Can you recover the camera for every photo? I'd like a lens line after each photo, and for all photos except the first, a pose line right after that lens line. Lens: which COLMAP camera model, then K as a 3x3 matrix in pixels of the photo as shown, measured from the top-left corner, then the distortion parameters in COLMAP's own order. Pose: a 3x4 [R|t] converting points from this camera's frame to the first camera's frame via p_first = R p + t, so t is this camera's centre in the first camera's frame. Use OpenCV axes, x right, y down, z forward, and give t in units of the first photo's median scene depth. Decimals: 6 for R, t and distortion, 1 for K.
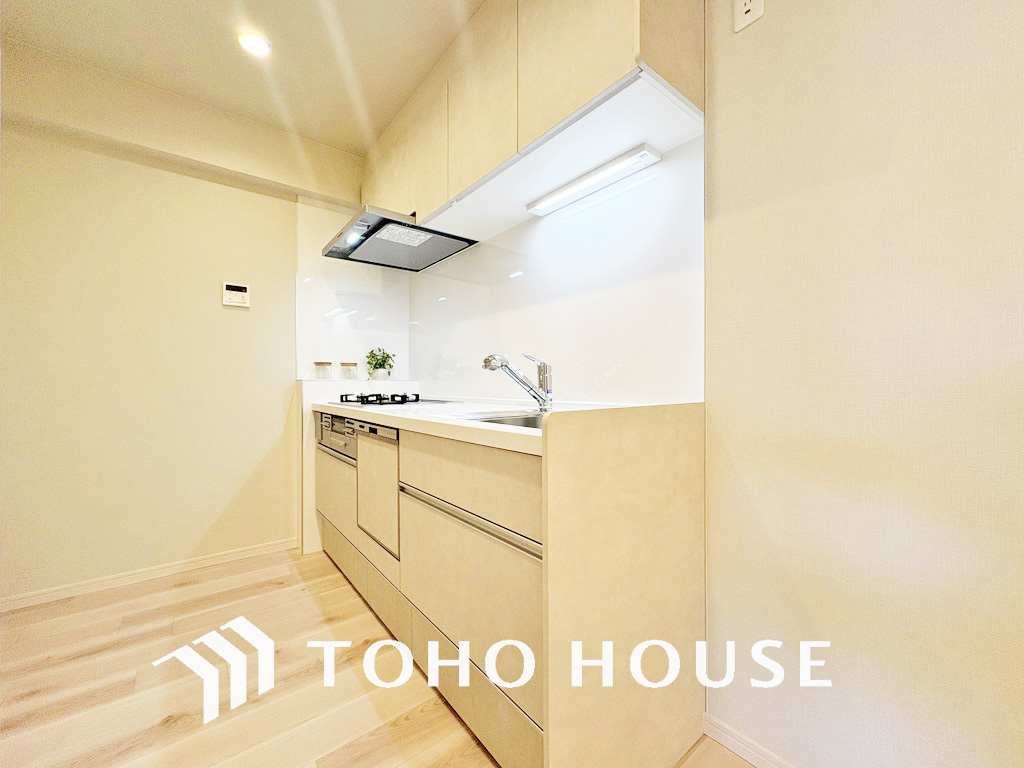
lens RADIAL K [[407.5, 0, 509.7], [0, 407.5, 384.4], [0, 0, 1]] dist [-0.000862, 0.000635]
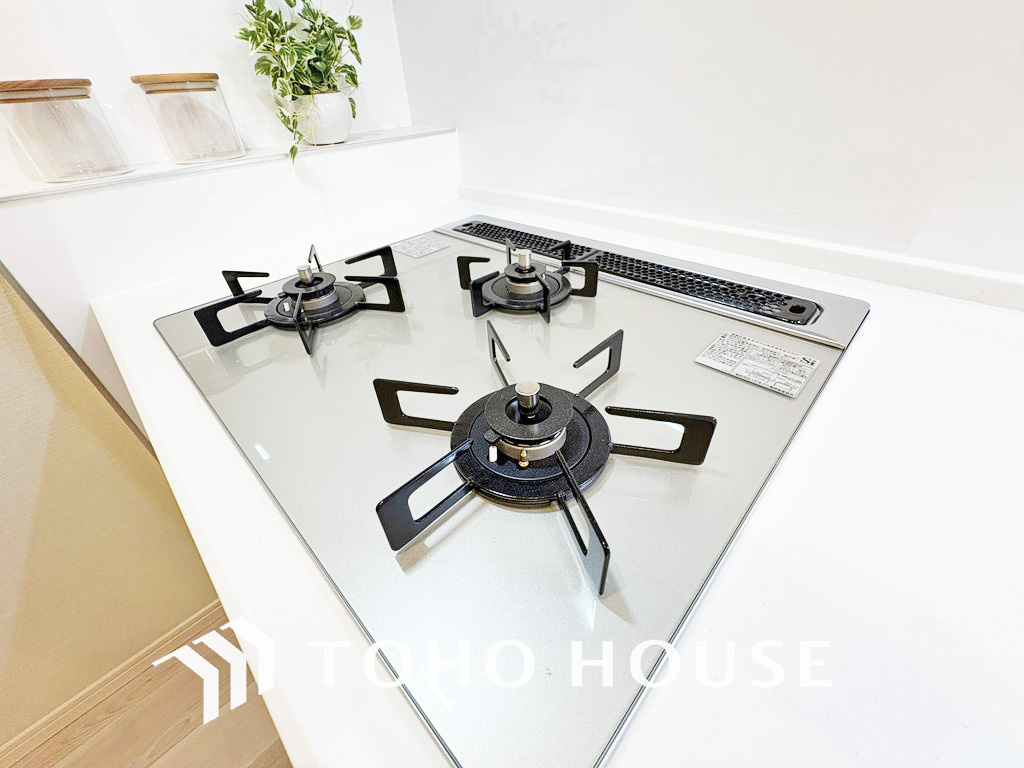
lens RADIAL K [[407.5, 0, 511.8], [0, 407.5, 389.1], [0, 0, 1]] dist [-0.000862, 0.000635]
pose [[0.988736, -0.130723, 0.072891, -0.311487], [0.059312, 0.789348, 0.611075, -0.053065], [-0.137418, -0.599868, 0.788210, 0.862757]]
